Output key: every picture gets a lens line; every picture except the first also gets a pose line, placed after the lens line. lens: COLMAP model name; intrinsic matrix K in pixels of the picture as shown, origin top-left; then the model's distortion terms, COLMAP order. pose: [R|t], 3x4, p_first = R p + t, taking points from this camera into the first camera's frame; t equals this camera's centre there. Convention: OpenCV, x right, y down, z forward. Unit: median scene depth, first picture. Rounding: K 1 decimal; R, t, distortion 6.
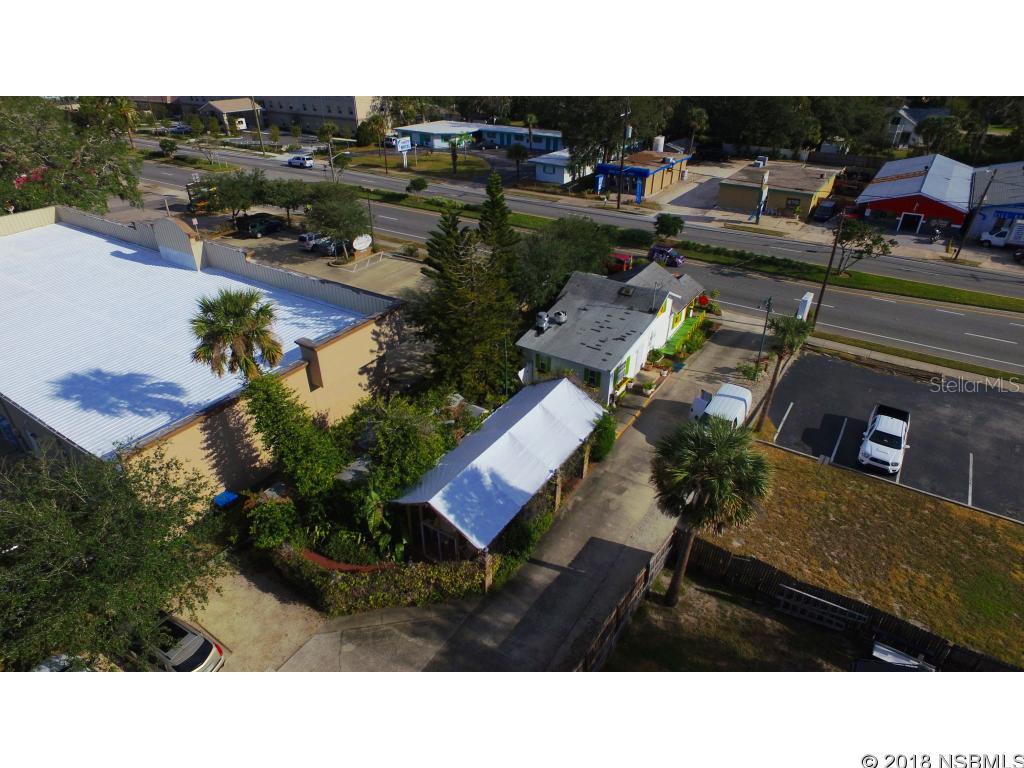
lens RADIAL K [[593.1, 0, 506.0], [0, 593.1, 382.4], [0, 0, 1]] dist [-0.006798, 0.003110]
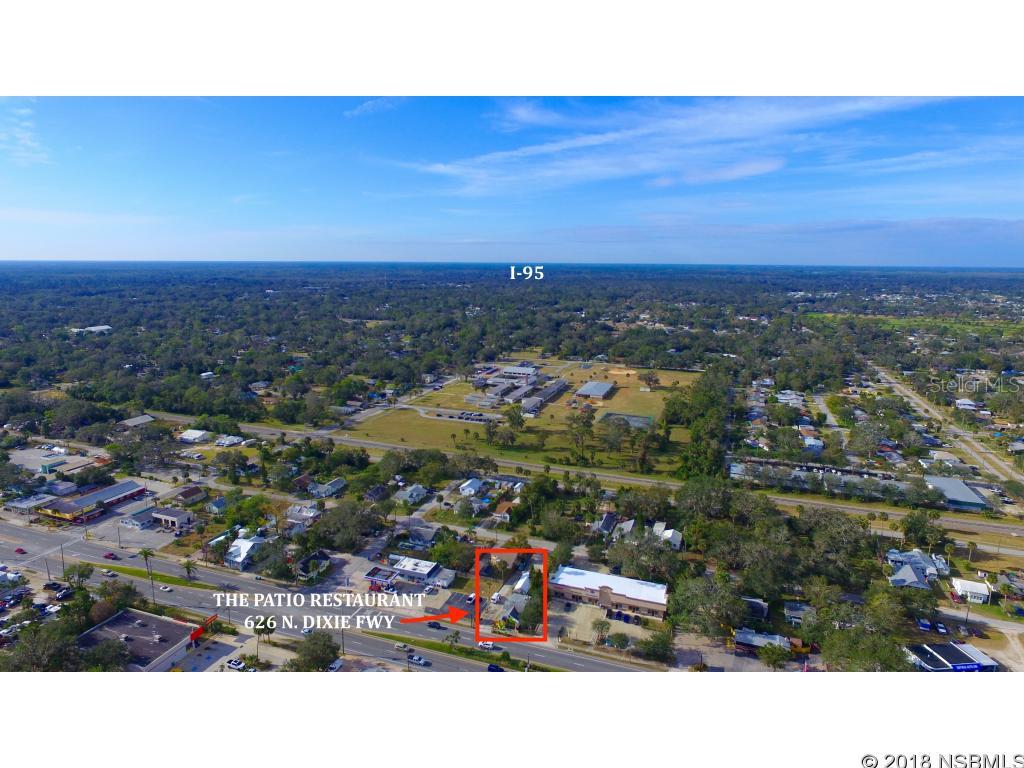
lens RADIAL K [[593.1, 0, 506.0], [0, 593.1, 382.4], [0, 0, 1]] dist [-0.006798, 0.003110]
pose [[-0.970409, 0.046238, -0.237000, 1.471549], [-0.126245, 0.739516, 0.661195, -5.202490], [0.205838, 0.671549, -0.711795, 3.551602]]
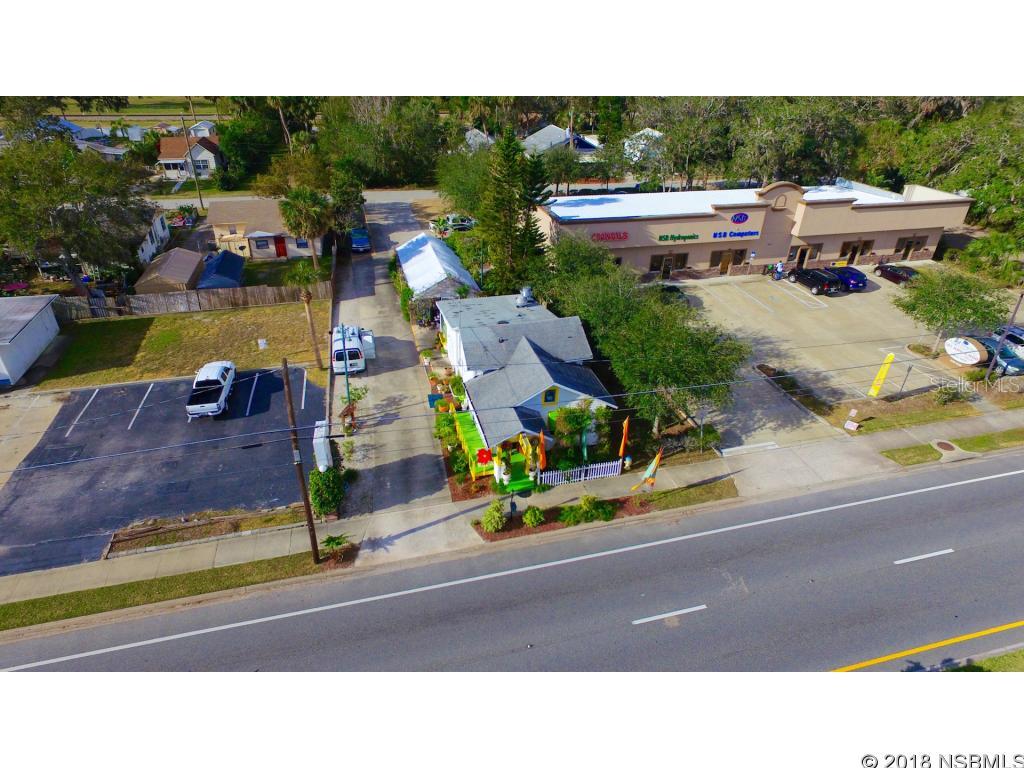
lens RADIAL K [[593.1, 0, 506.0], [0, 593.1, 382.4], [0, 0, 1]] dist [-0.006798, 0.003110]
pose [[-0.663894, 0.372051, -0.648708, 0.842803], [-0.396400, 0.560486, 0.727133, -0.782478], [0.634123, 0.739887, -0.224622, 1.349680]]
